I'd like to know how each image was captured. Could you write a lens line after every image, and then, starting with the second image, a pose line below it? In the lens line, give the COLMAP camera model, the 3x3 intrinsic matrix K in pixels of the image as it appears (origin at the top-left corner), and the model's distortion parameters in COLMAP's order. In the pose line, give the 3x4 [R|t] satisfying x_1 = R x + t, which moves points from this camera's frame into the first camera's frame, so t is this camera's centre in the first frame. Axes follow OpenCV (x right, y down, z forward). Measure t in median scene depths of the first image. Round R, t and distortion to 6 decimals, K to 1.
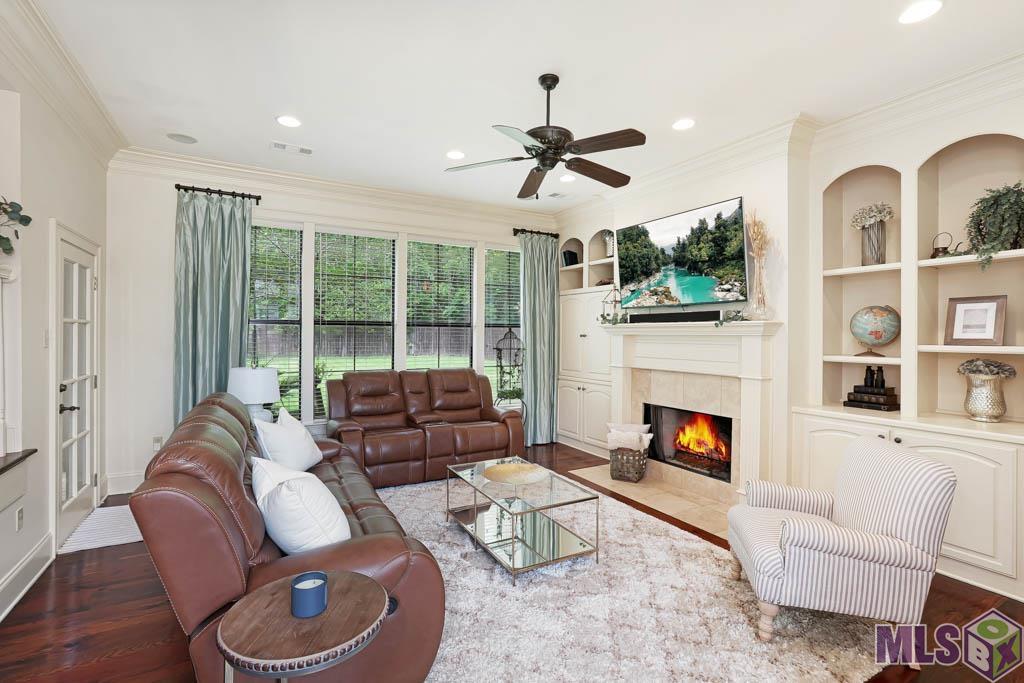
lens RADIAL K [[469.9, 0, 512.1], [0, 469.9, 333.3], [0, 0, 1]] dist [-0.004075, 0.012505]
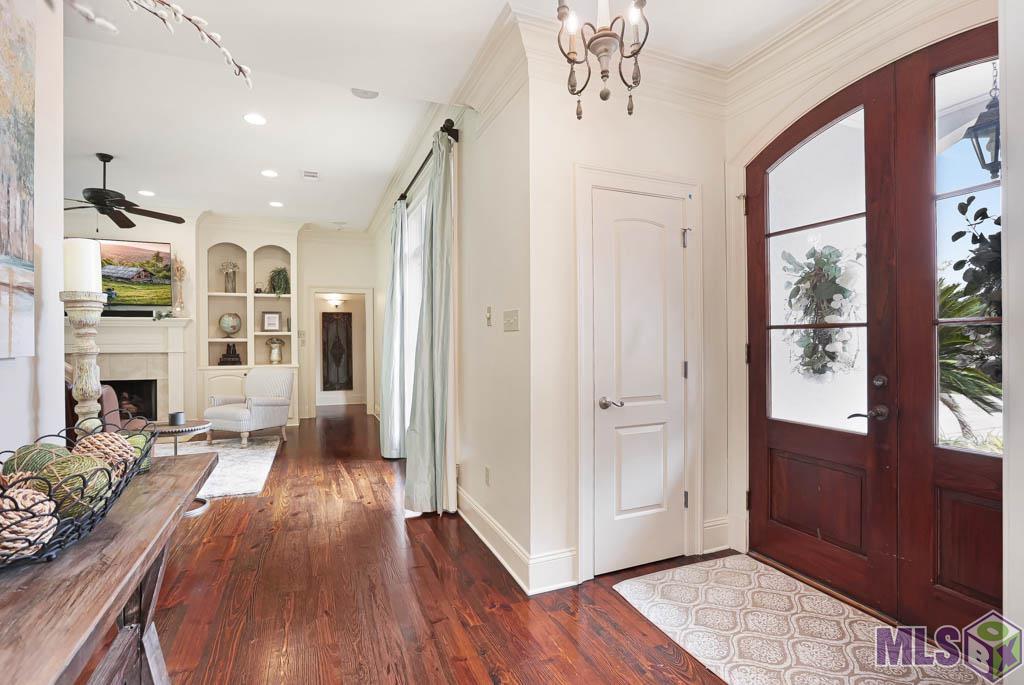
lens RADIAL K [[486.4, 0, 512.0], [0, 486.4, 342.5], [0, 0, 1]] dist [-0.063337, 0.034091]
pose [[0.134810, -0.005607, 0.990856, -0.821713], [0.004364, 0.999978, 0.005065, 0.046474], [-0.990862, 0.003642, 0.134831, -0.342221]]
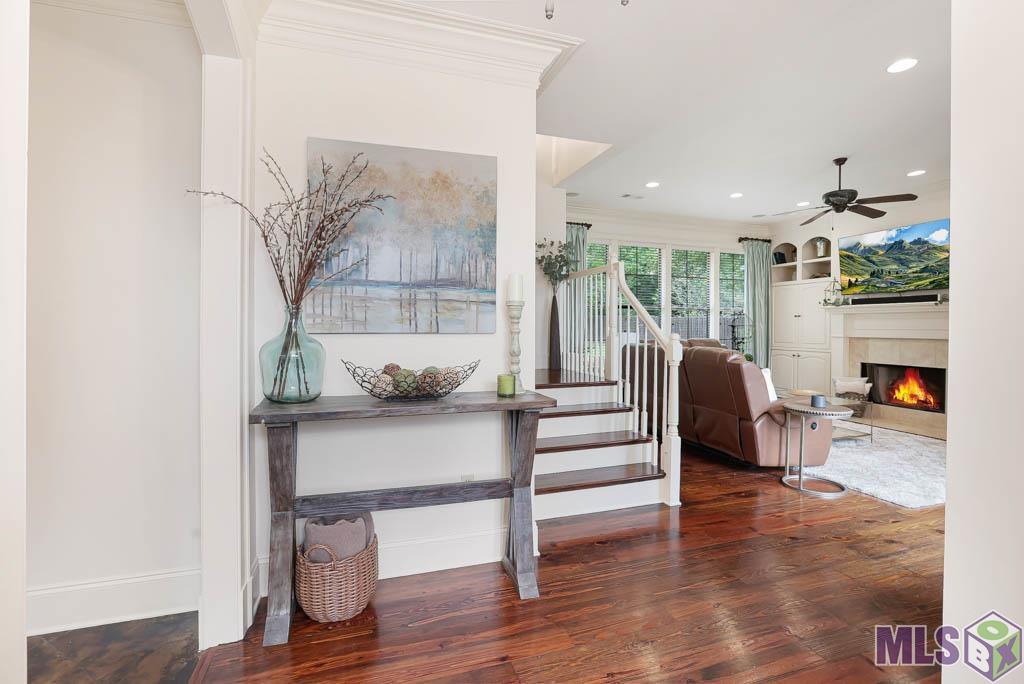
lens RADIAL K [[473.8, 0, 529.0], [0, 473.8, 323.6], [0, 0, 1]] dist [-0.000673, 0.030495]
pose [[0.987053, 0.001679, -0.160383, -0.487425], [-0.002613, 0.999981, -0.005611, 0.046038], [0.160370, 0.005957, 0.987039, -0.580175]]
